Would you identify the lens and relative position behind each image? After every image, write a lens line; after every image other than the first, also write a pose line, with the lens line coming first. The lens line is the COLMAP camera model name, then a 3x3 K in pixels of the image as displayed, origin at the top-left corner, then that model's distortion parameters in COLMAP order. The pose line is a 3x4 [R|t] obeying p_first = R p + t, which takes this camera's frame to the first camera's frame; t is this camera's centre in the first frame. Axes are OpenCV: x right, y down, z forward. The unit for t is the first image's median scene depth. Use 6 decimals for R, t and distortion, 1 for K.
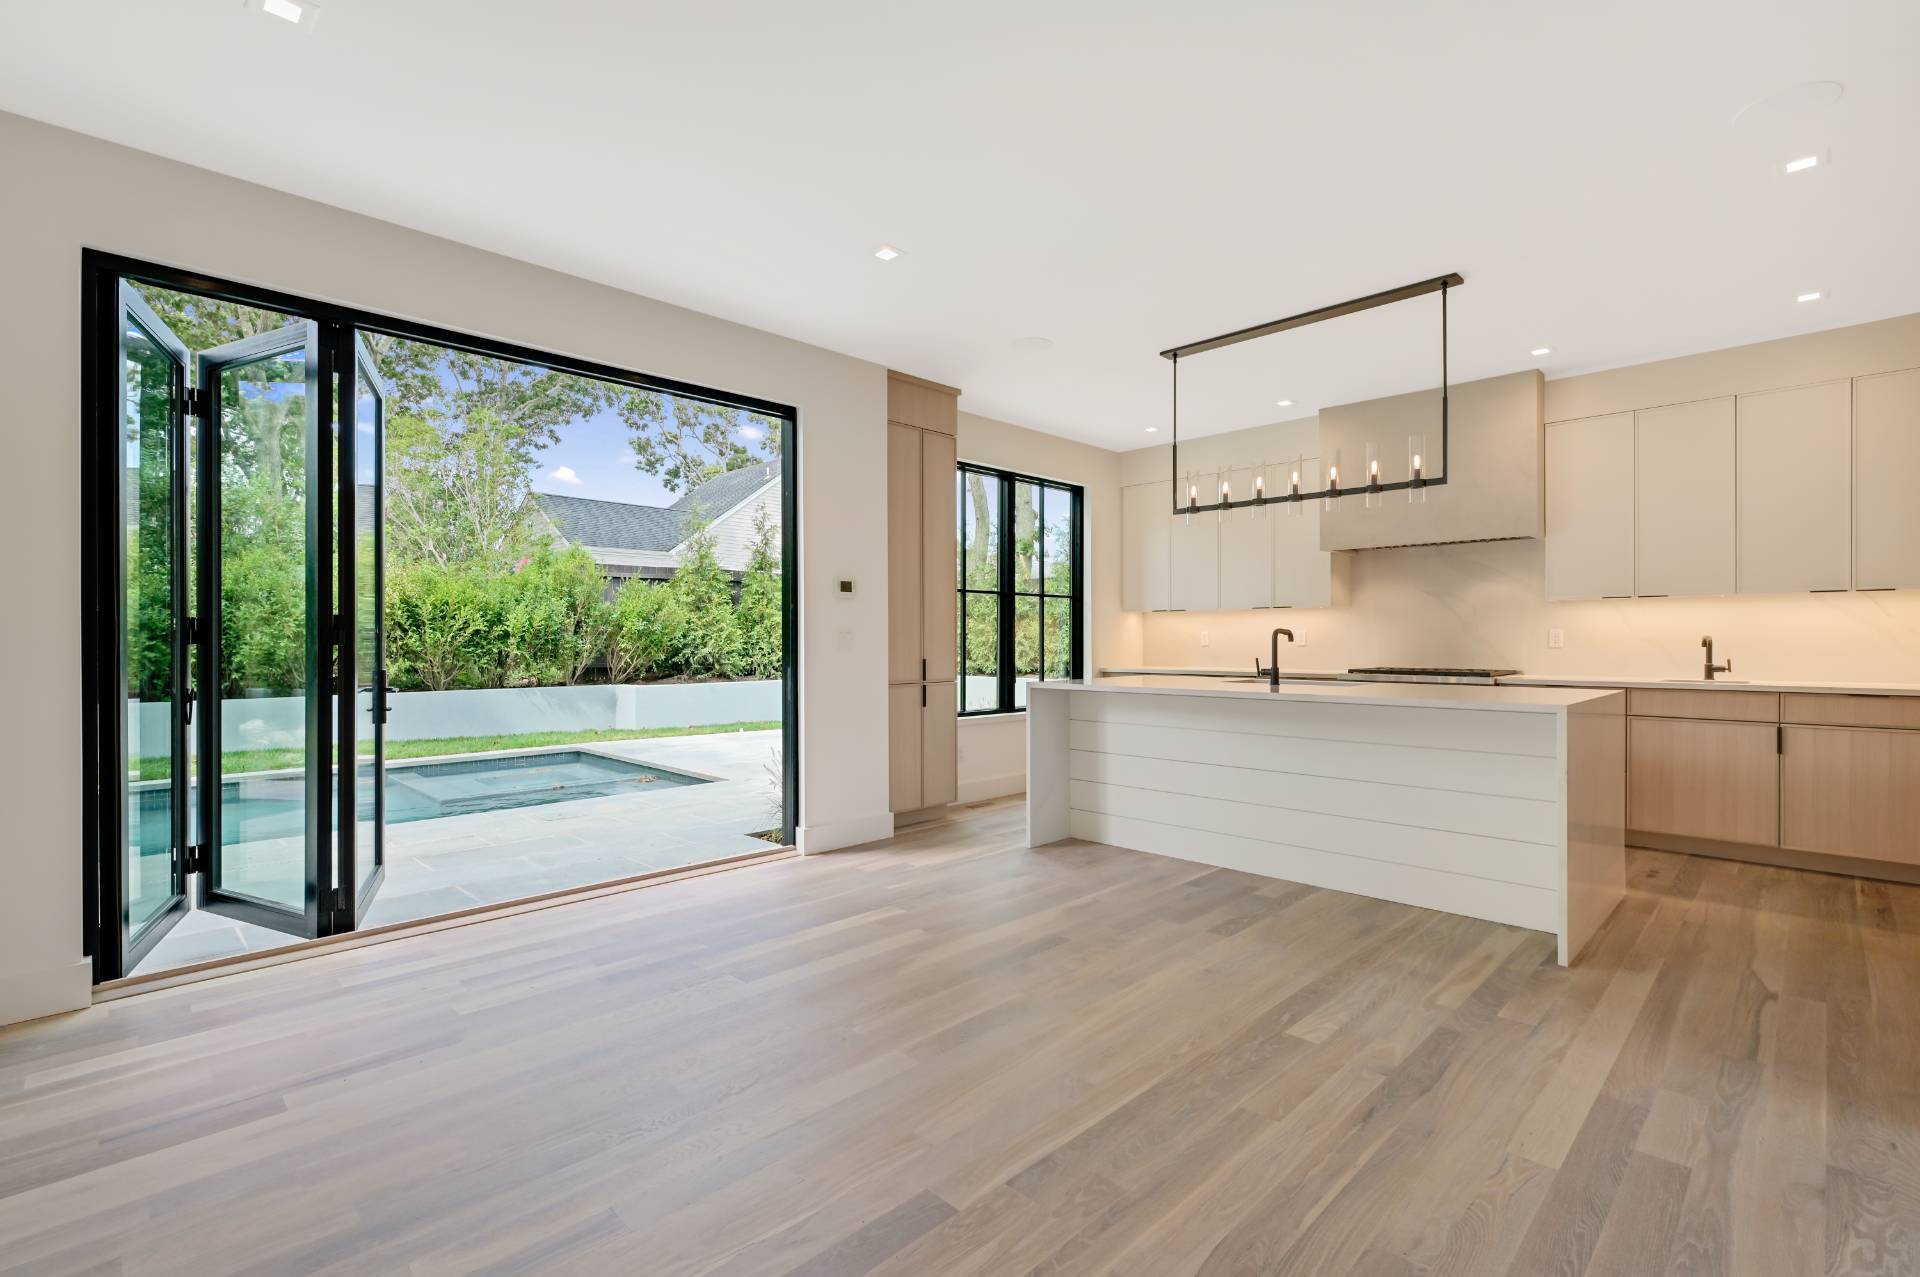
lens RADIAL K [[837.1, 0, 971.4], [0, 837.1, 638.4], [0, 0, 1]] dist [-0.000604, -0.000208]
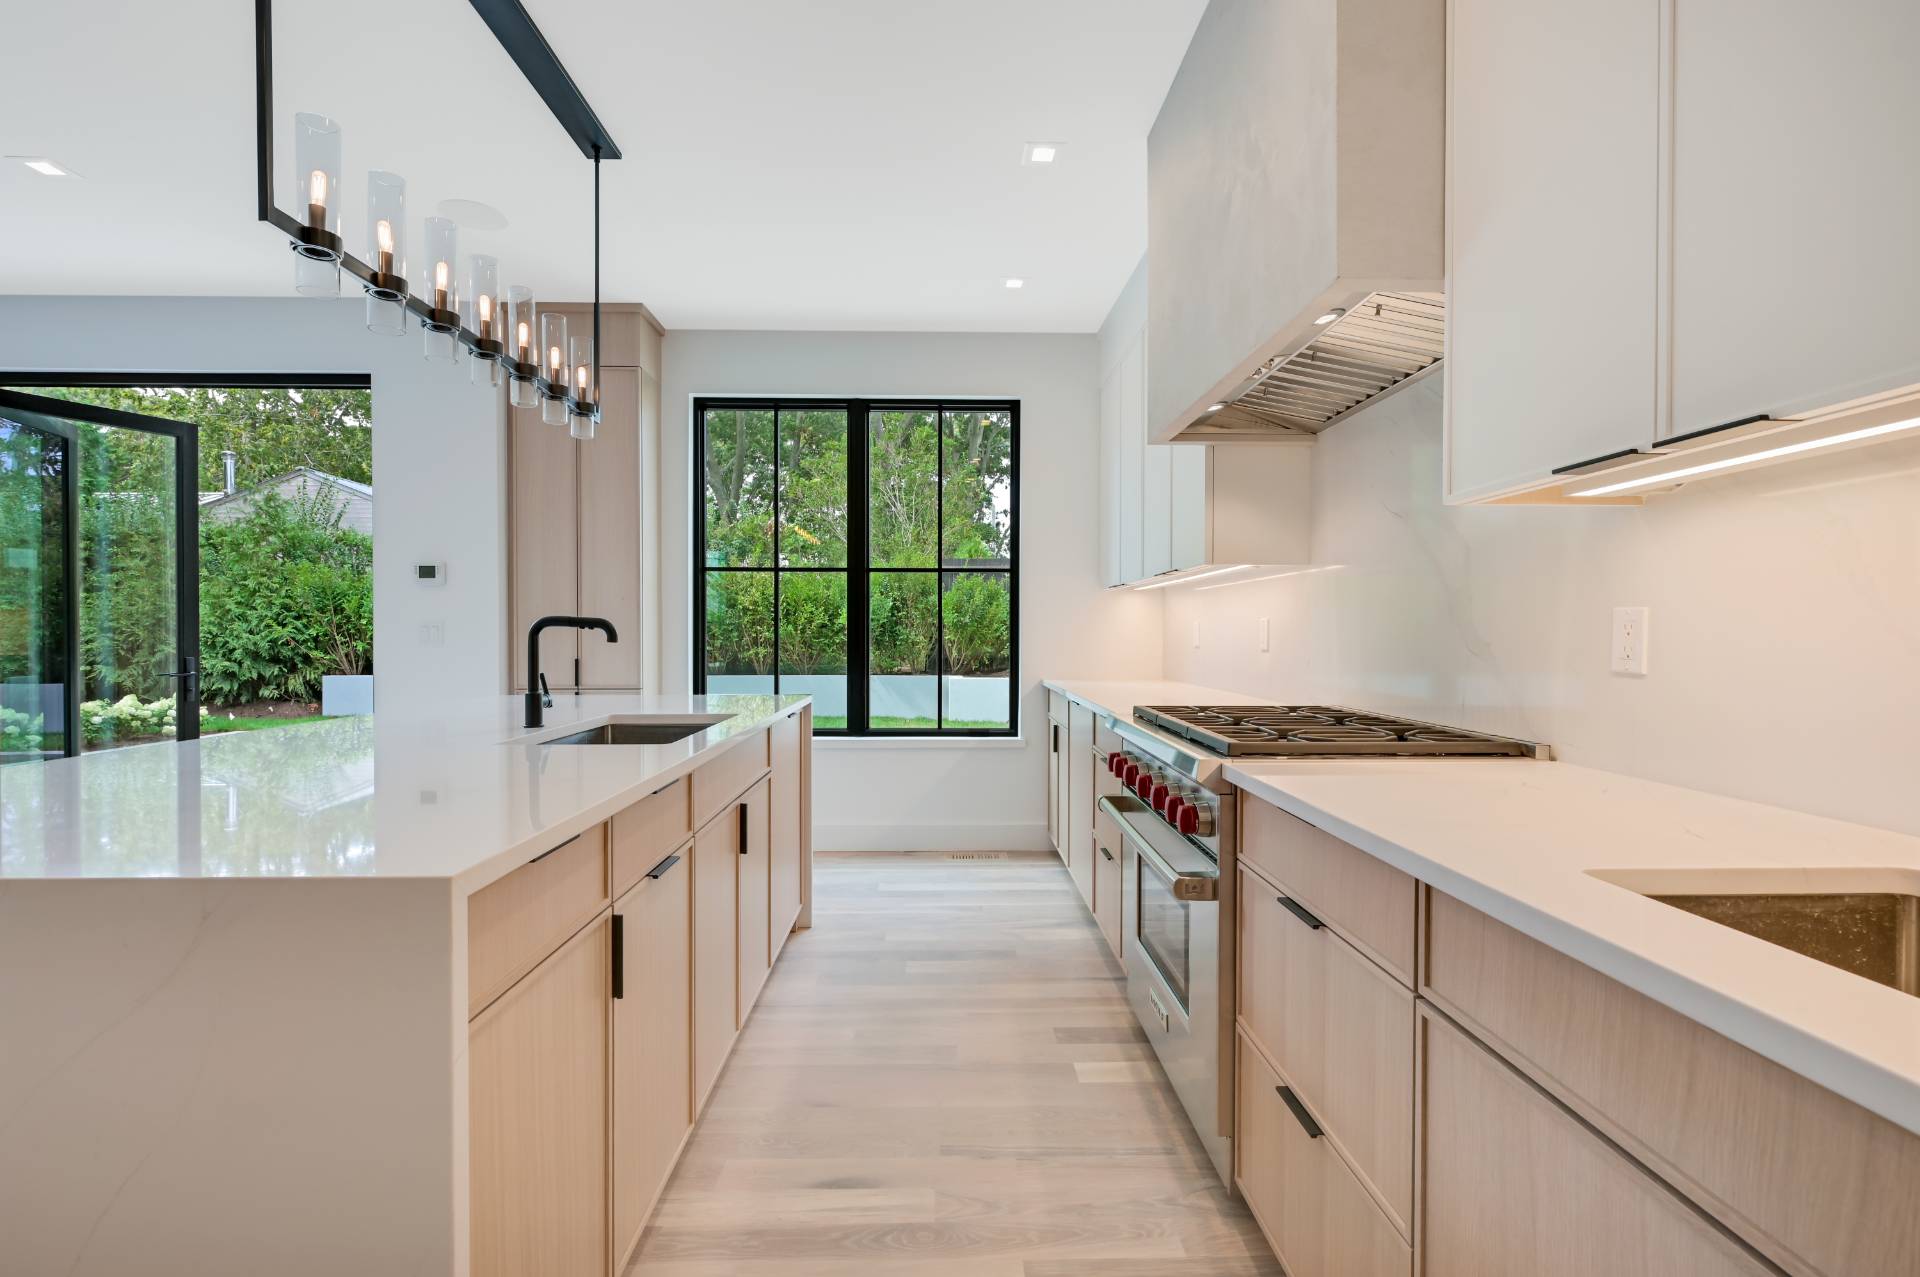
lens RADIAL K [[837.1, 0, 971.4], [0, 837.1, 638.4], [0, 0, 1]] dist [-0.000604, -0.000208]
pose [[0.722465, 0.009389, -0.691344, 0.857374], [-0.002965, 0.999941, 0.010481, -0.004099], [0.691402, -0.005522, 0.722450, 0.768215]]
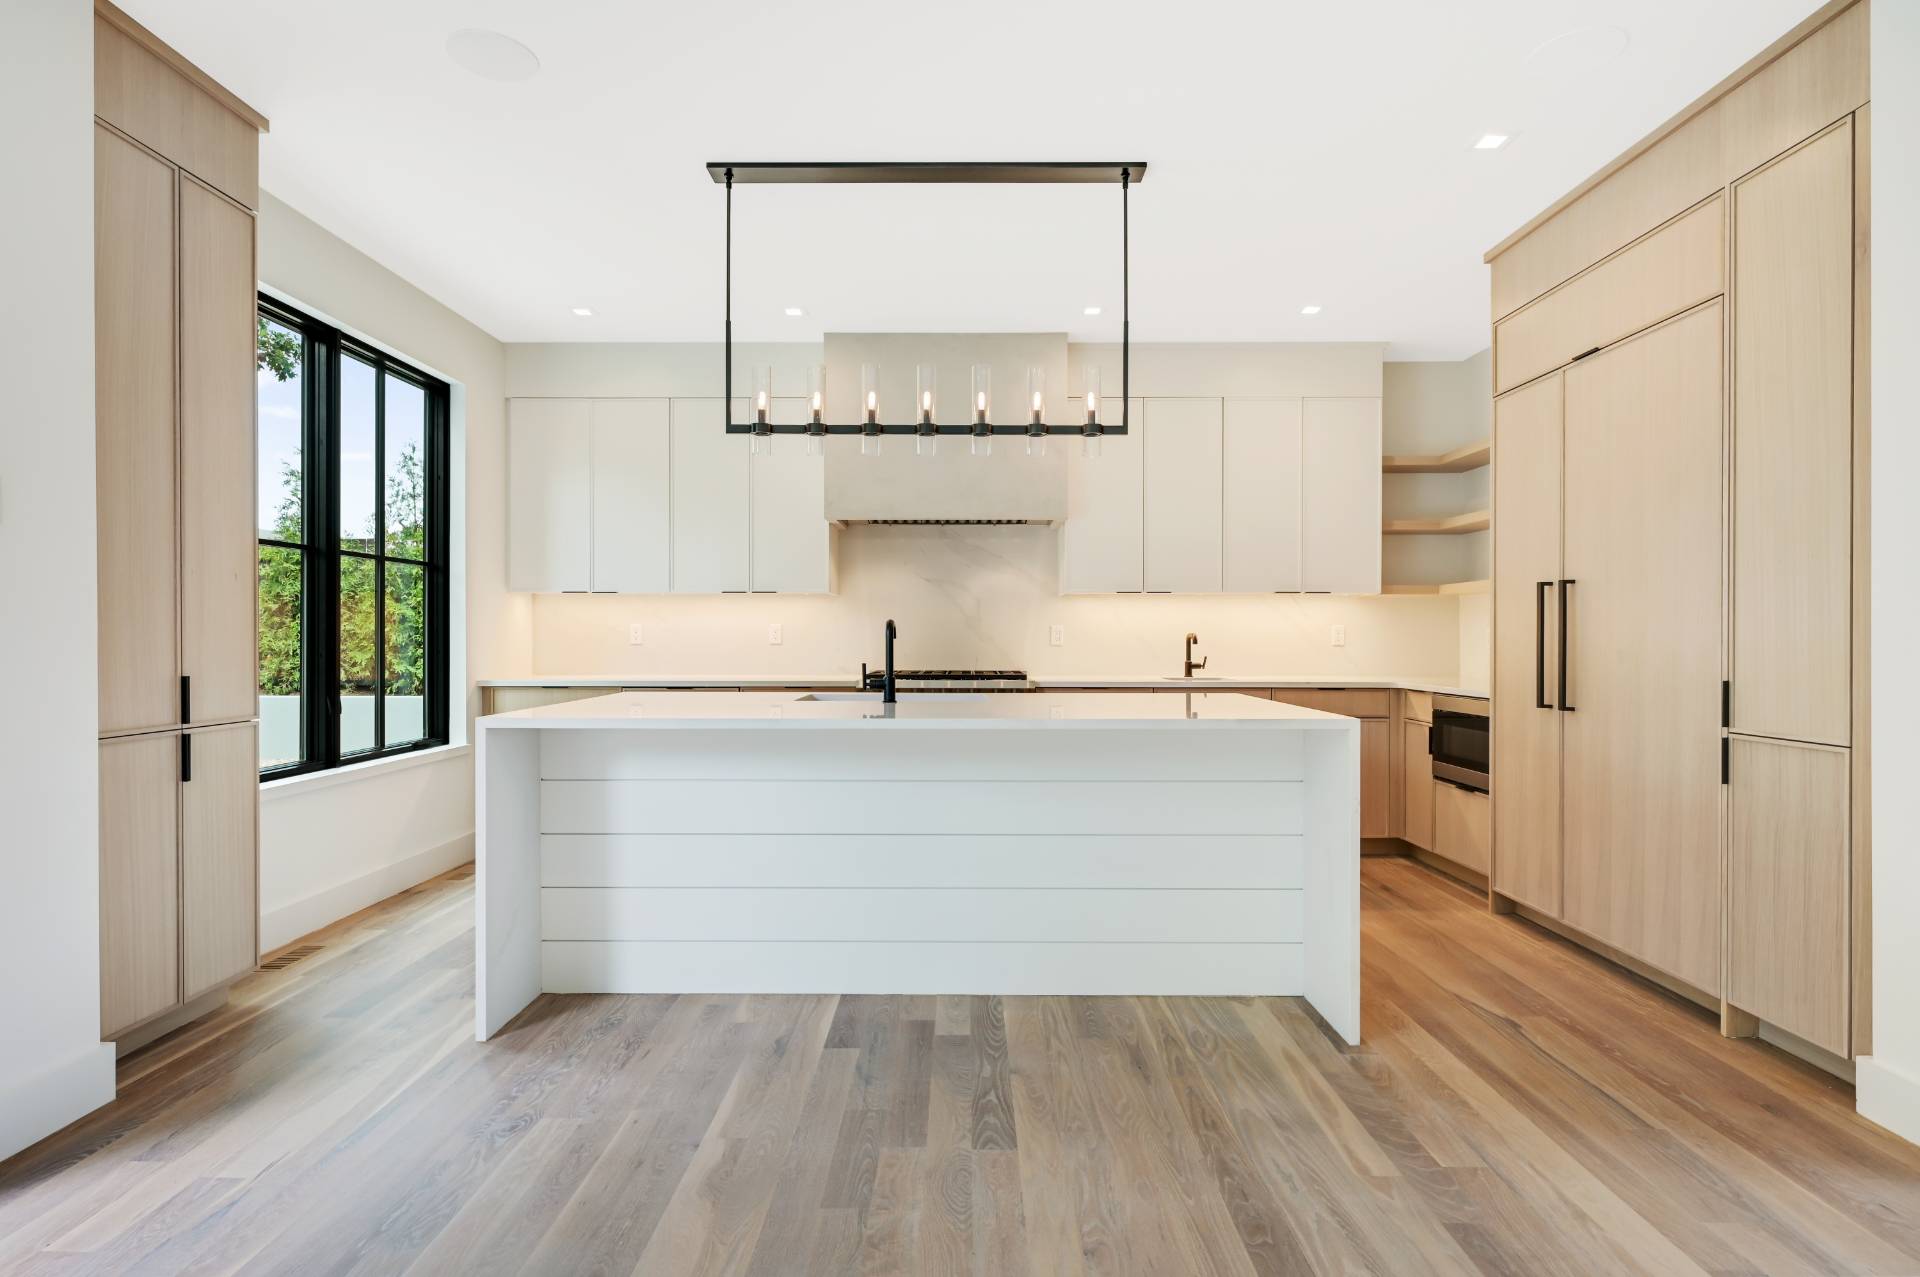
lens RADIAL K [[953.5, 0, 953.8], [0, 953.5, 641.1], [0, 0, 1]] dist [-0.001167, -0.000907]
pose [[0.726058, -0.000818, 0.687633, -0.119644], [-0.003673, 0.999980, 0.005068, 0.001460], [-0.687624, -0.006205, 0.726041, 0.369945]]
